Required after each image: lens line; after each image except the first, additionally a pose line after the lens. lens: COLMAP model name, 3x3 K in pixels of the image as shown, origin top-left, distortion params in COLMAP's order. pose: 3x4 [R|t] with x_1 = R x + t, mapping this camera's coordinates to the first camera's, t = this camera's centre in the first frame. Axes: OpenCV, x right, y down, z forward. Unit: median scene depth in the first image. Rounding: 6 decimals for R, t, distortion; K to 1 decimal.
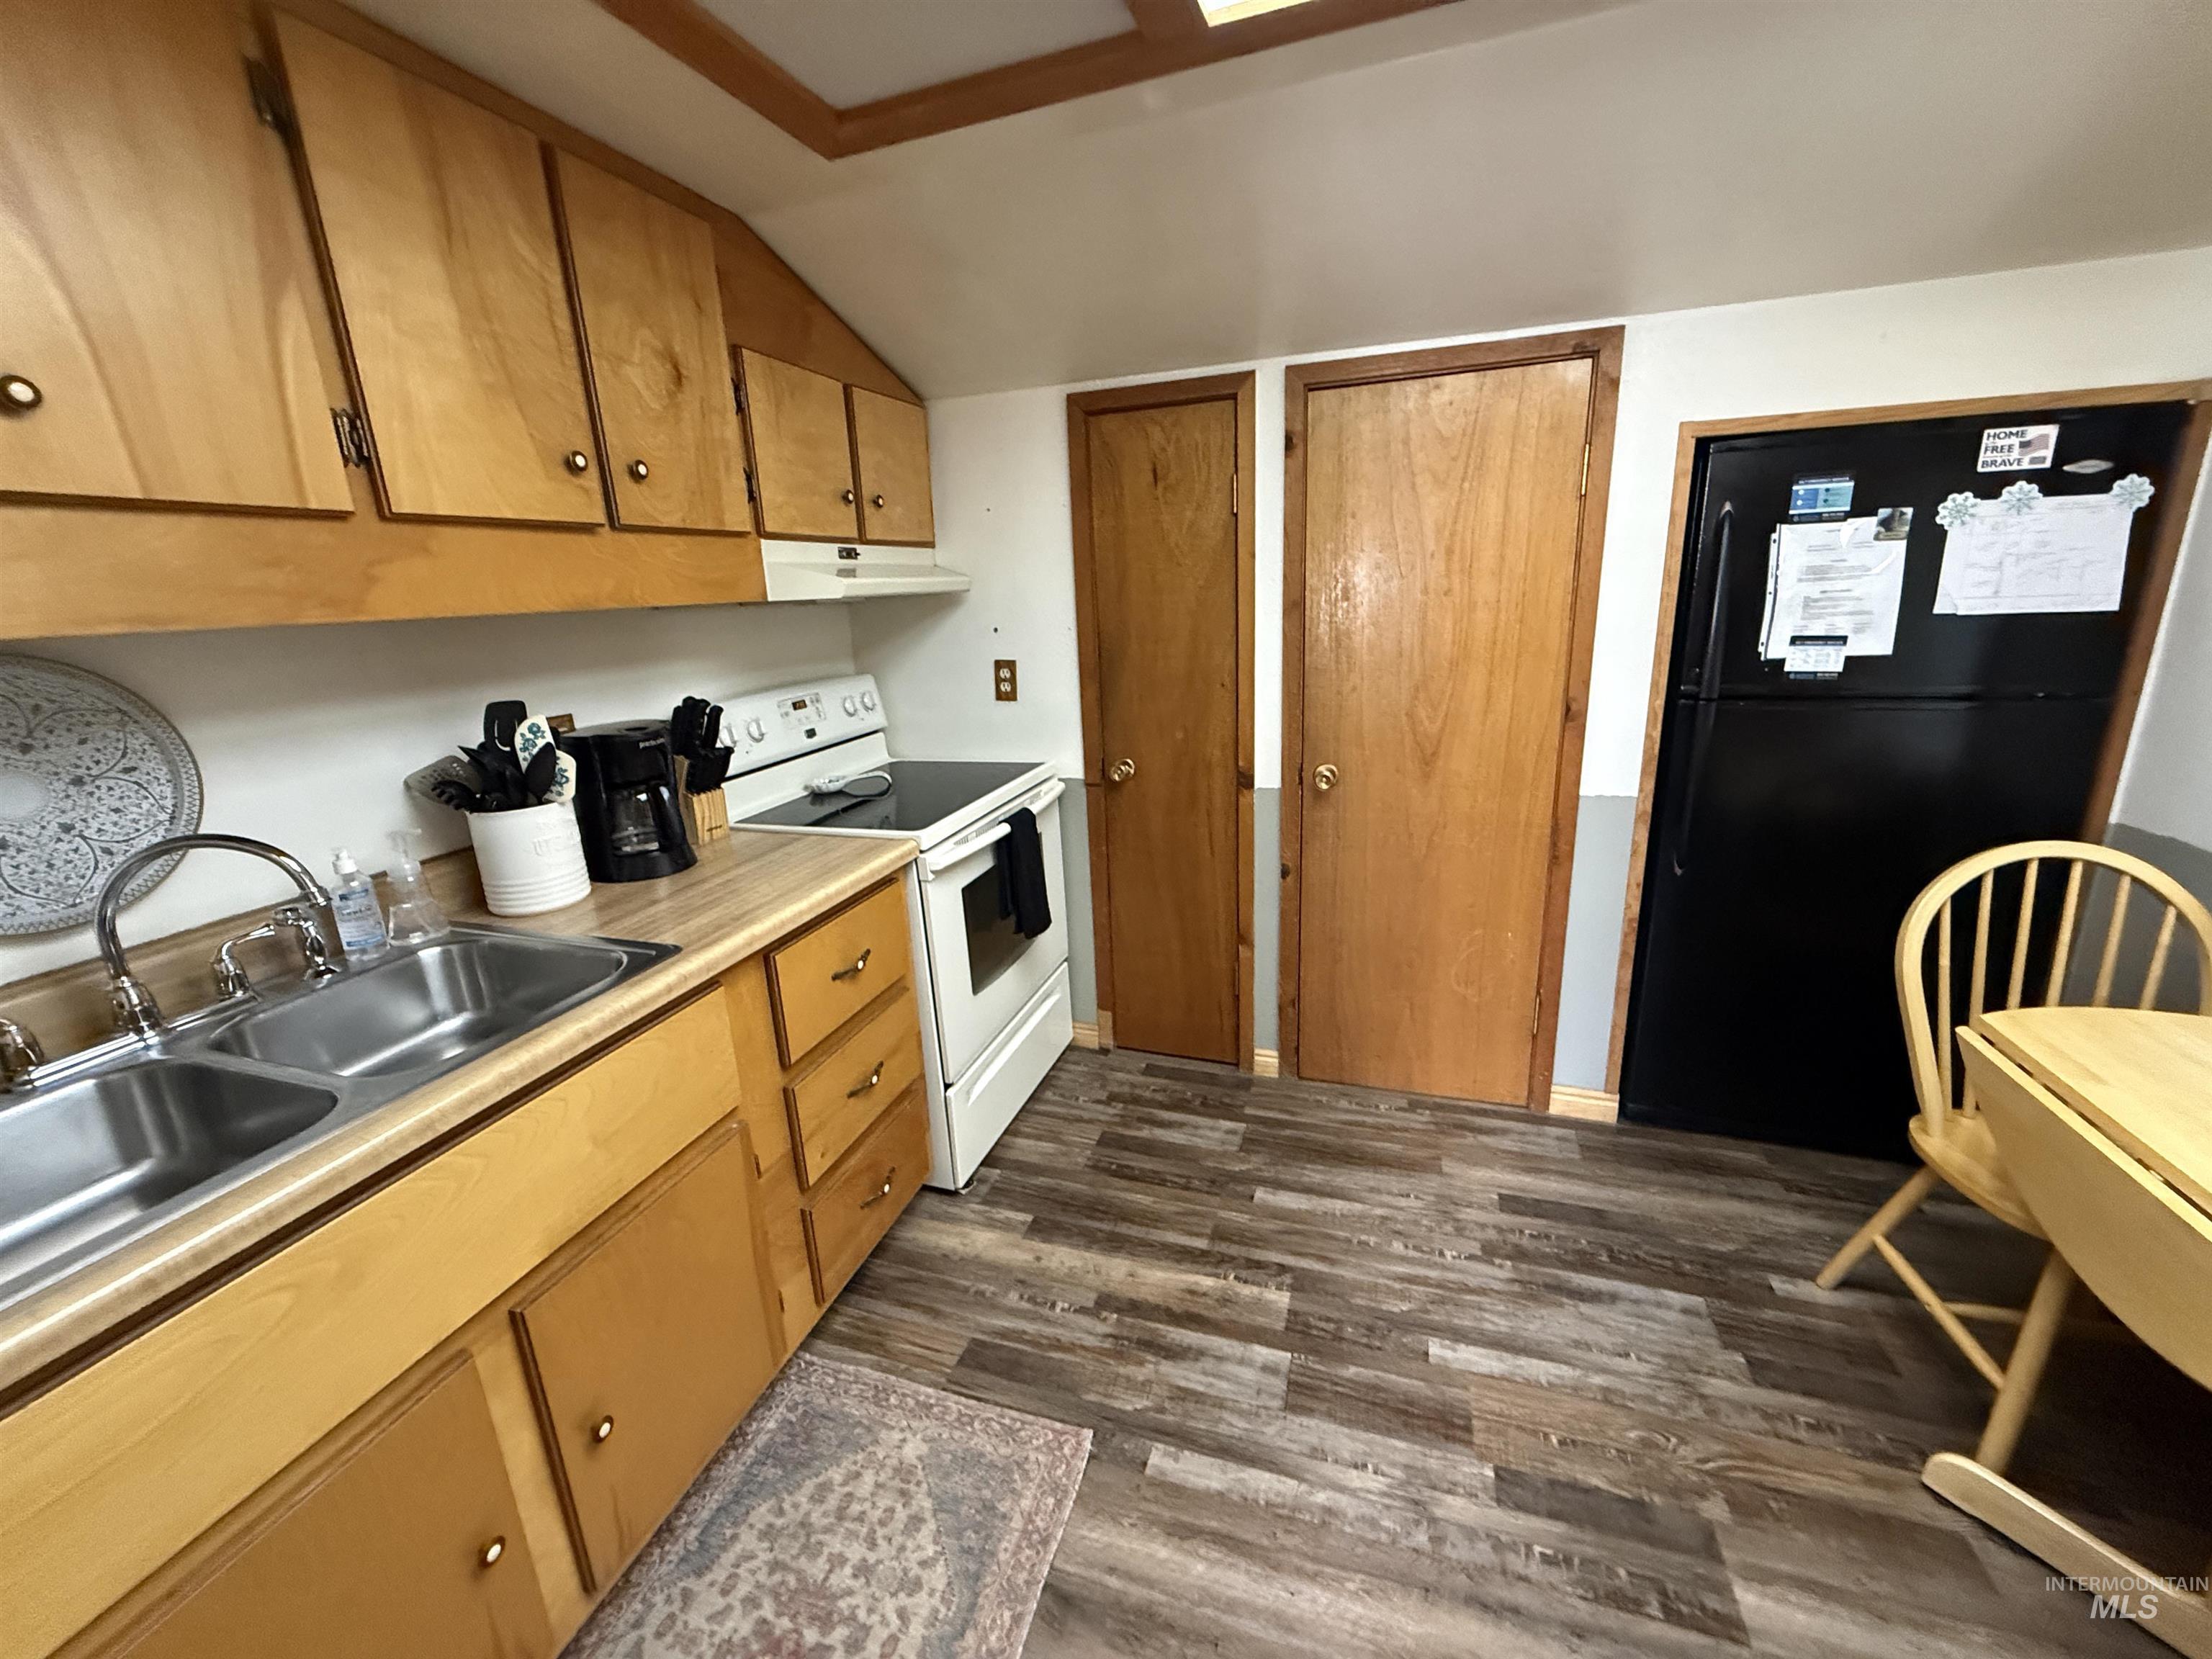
lens RADIAL K [[879.2, 0, 1097.4], [0, 879.2, 830.8], [0, 0, 1]] dist [0.000713, -0.000115]
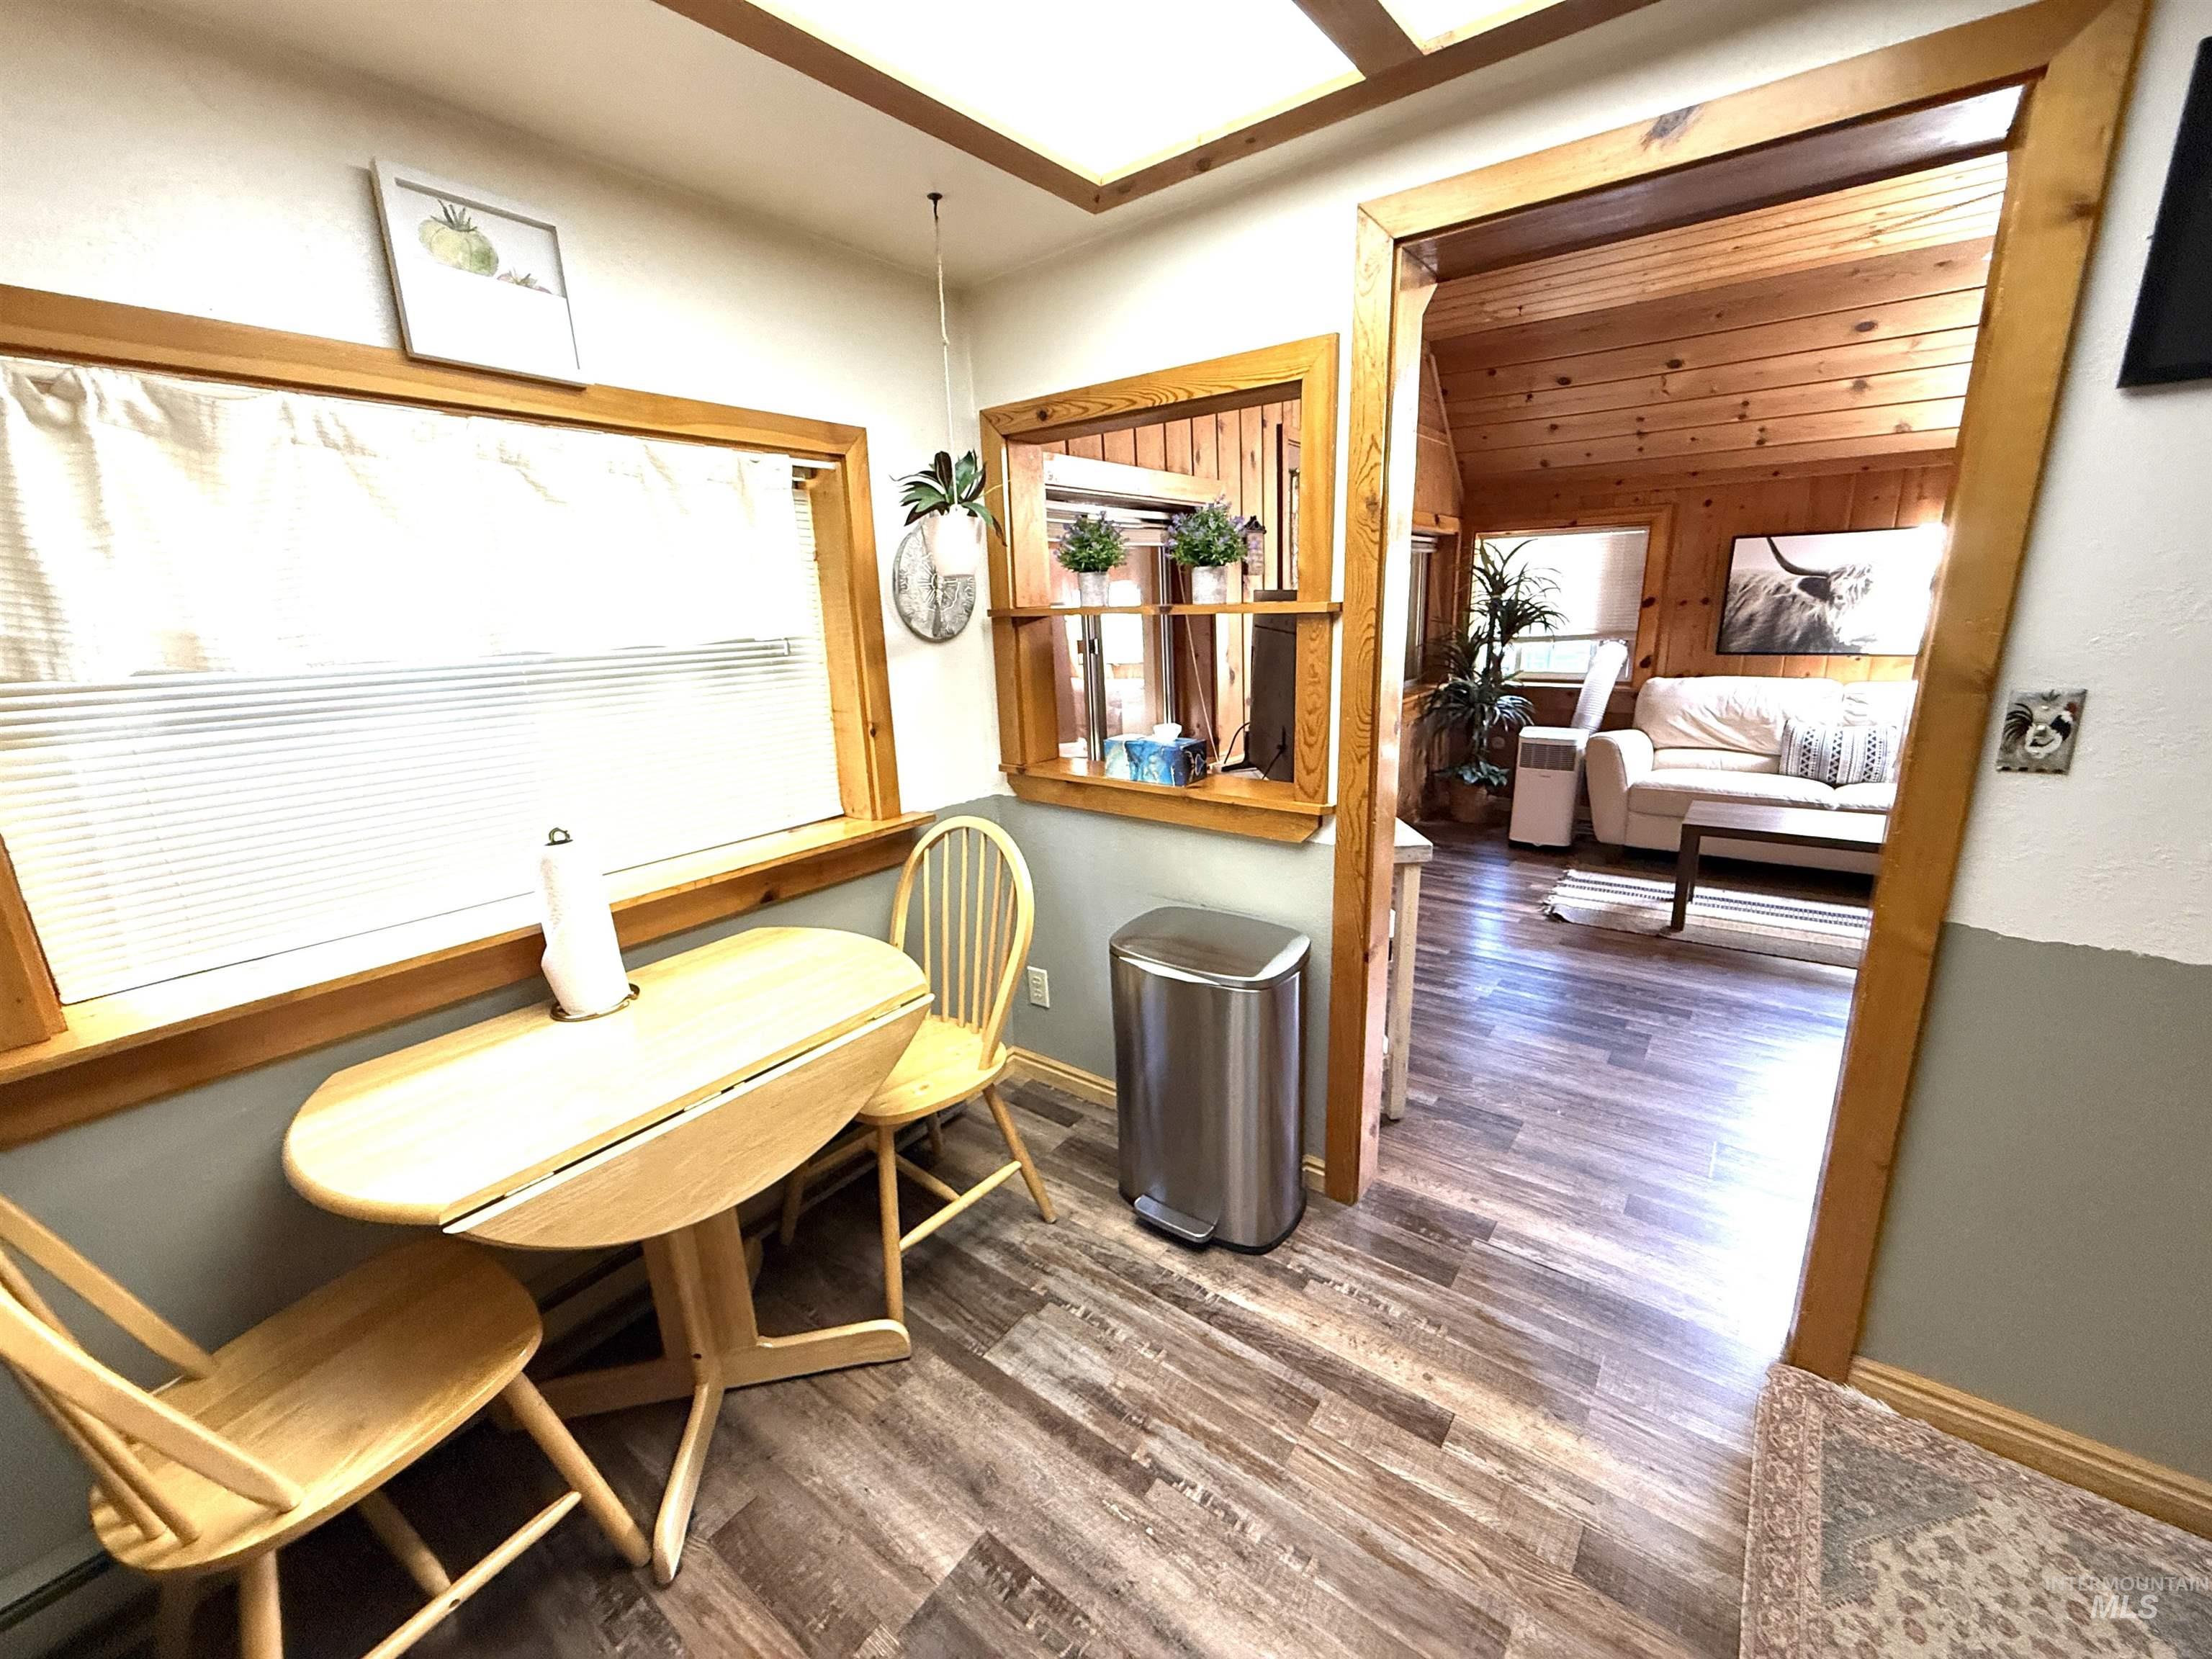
lens RADIAL K [[879.5, 0, 1097.9], [0, 879.5, 830.4], [0, 0, 1]] dist [-0.001645, 0.000222]
pose [[-0.942693, -0.007303, 0.333581, 0.130071], [0.158600, 0.869787, 0.467243, -0.222401], [-0.293557, 0.493373, -0.818784, 0.829881]]
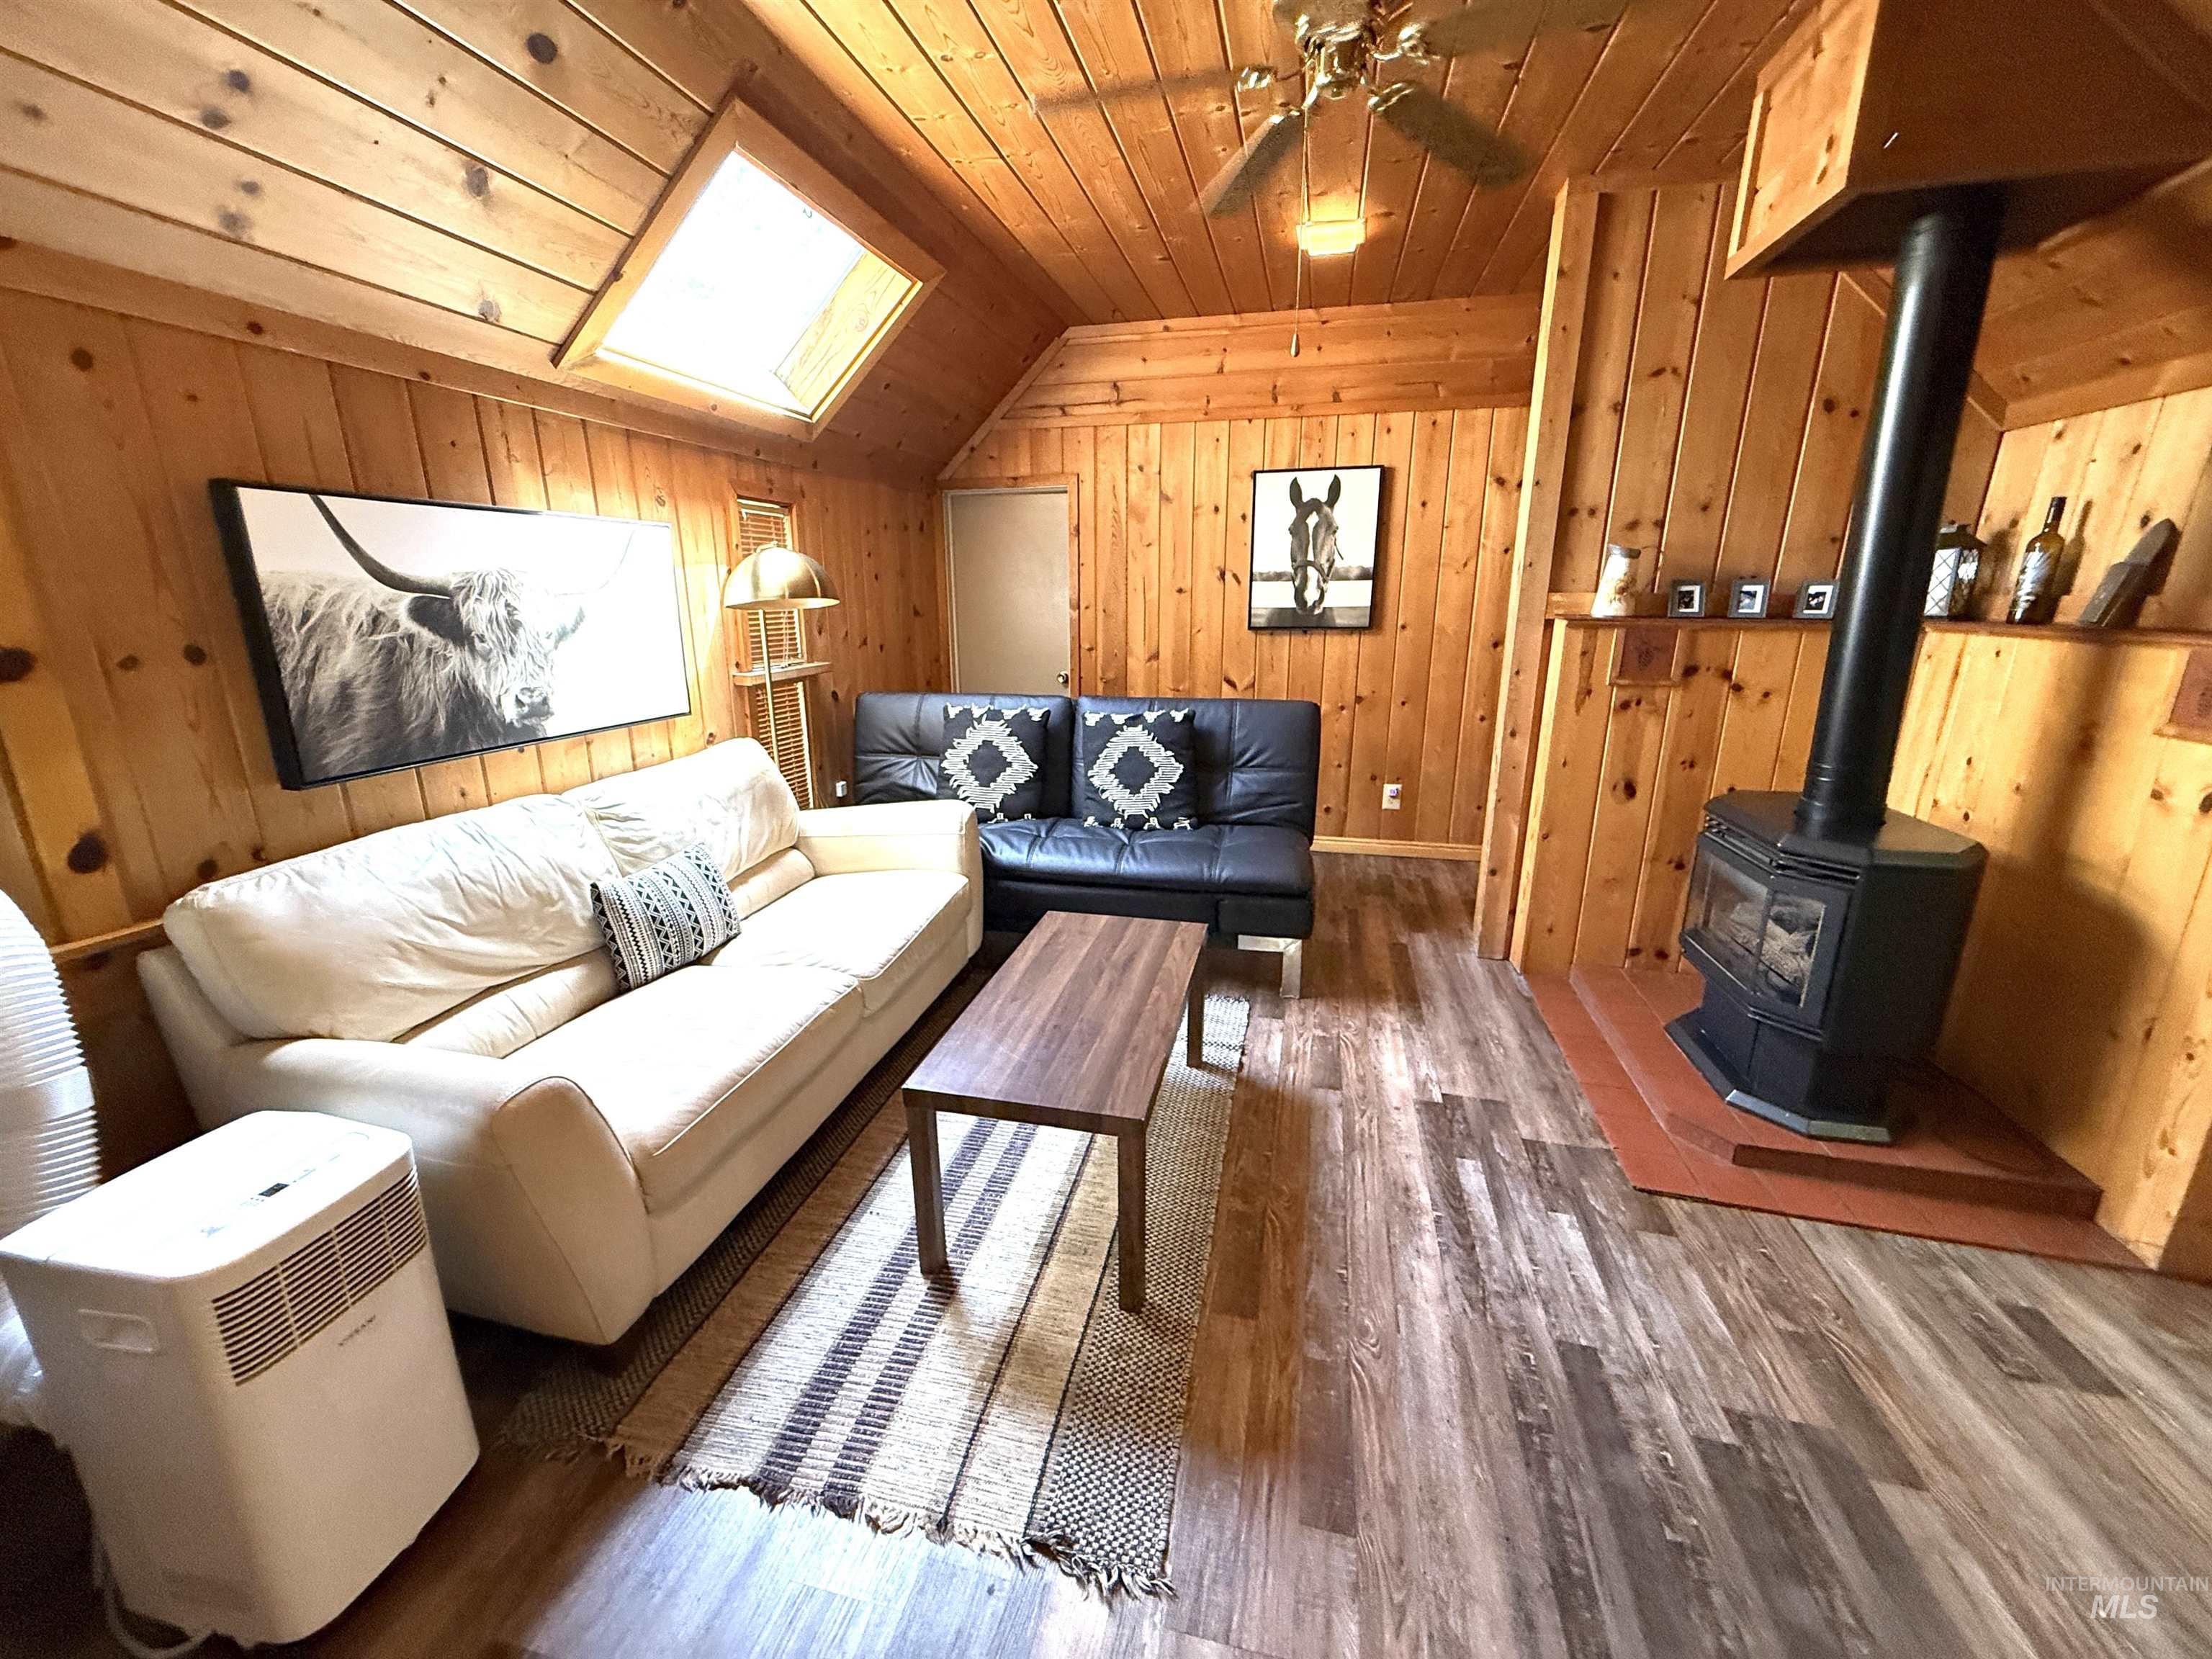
lens RADIAL K [[879.5, 0, 1097.9], [0, 879.5, 830.4], [0, 0, 1]] dist [-0.001645, 0.000222]
pose [[0.081016, 0.306659, -0.948365, 0.296390], [-0.264706, 0.923944, 0.276150, 0.287305], [0.960920, 0.228665, 0.156029, -1.107321]]
